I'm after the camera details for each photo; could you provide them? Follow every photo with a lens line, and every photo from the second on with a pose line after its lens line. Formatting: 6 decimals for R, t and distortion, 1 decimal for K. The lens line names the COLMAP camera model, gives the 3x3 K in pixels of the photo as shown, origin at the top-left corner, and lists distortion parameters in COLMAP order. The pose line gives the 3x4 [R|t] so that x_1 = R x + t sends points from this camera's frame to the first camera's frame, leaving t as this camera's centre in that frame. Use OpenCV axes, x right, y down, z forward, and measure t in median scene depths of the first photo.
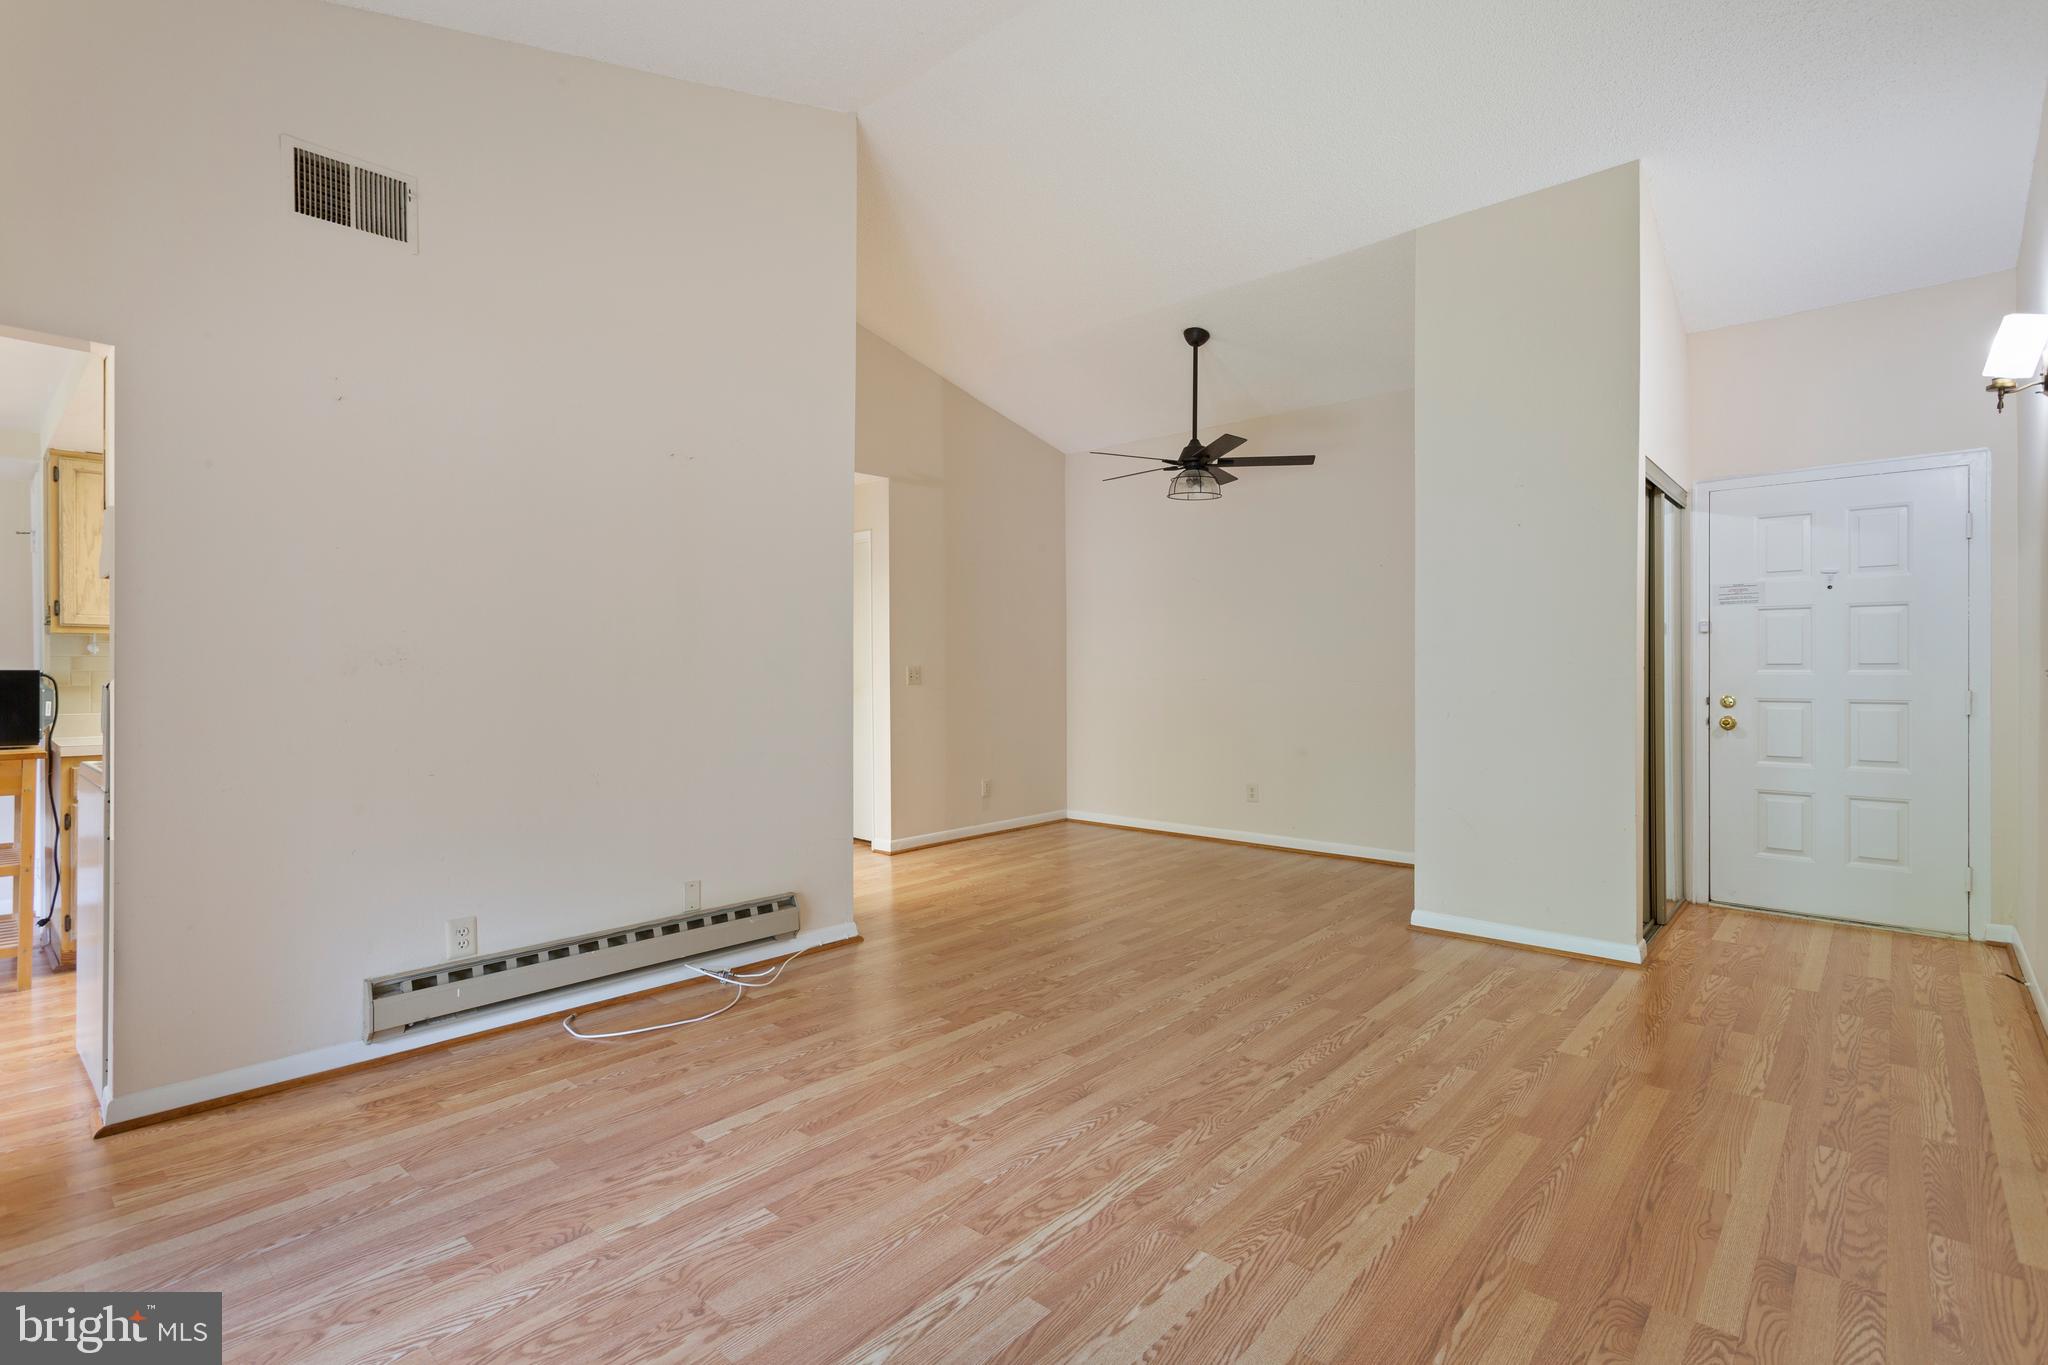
lens RADIAL K [[983.8, 0, 1023.0], [0, 983.8, 651.0], [0, 0, 1]] dist [-0.001538, 0.003180]
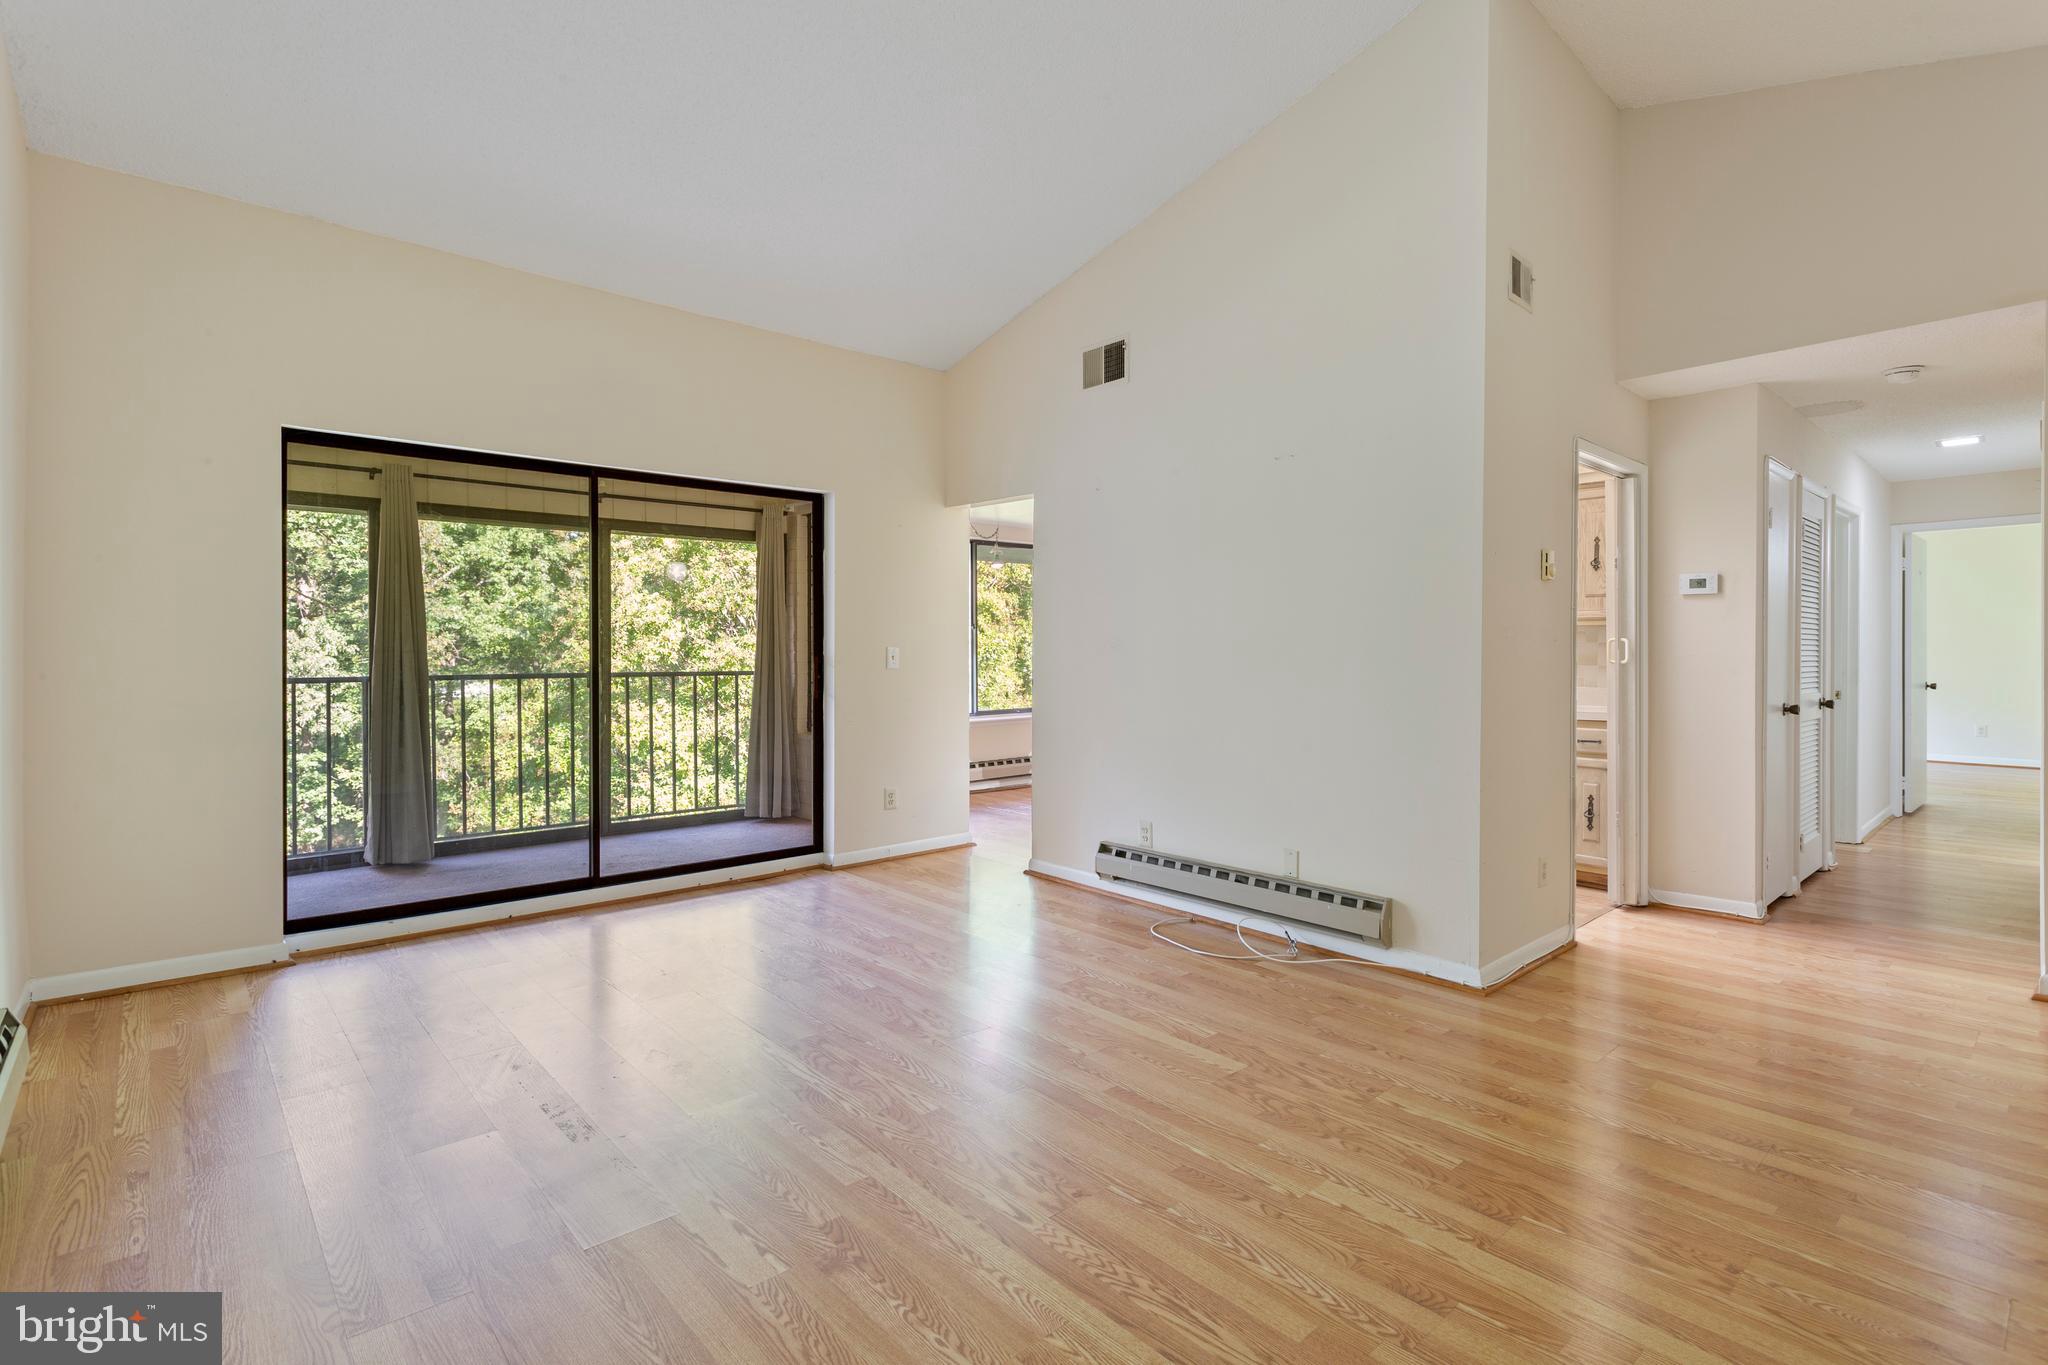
lens RADIAL K [[983.8, 0, 1044.8], [0, 983.8, 656.9], [0, 0, 1]] dist [-0.001538, 0.003180]
pose [[-0.107983, 0.010618, -0.994096, 0.894782], [0.012965, 0.999873, 0.009272, 0.010875], [0.994068, -0.011888, -0.108107, 0.999000]]
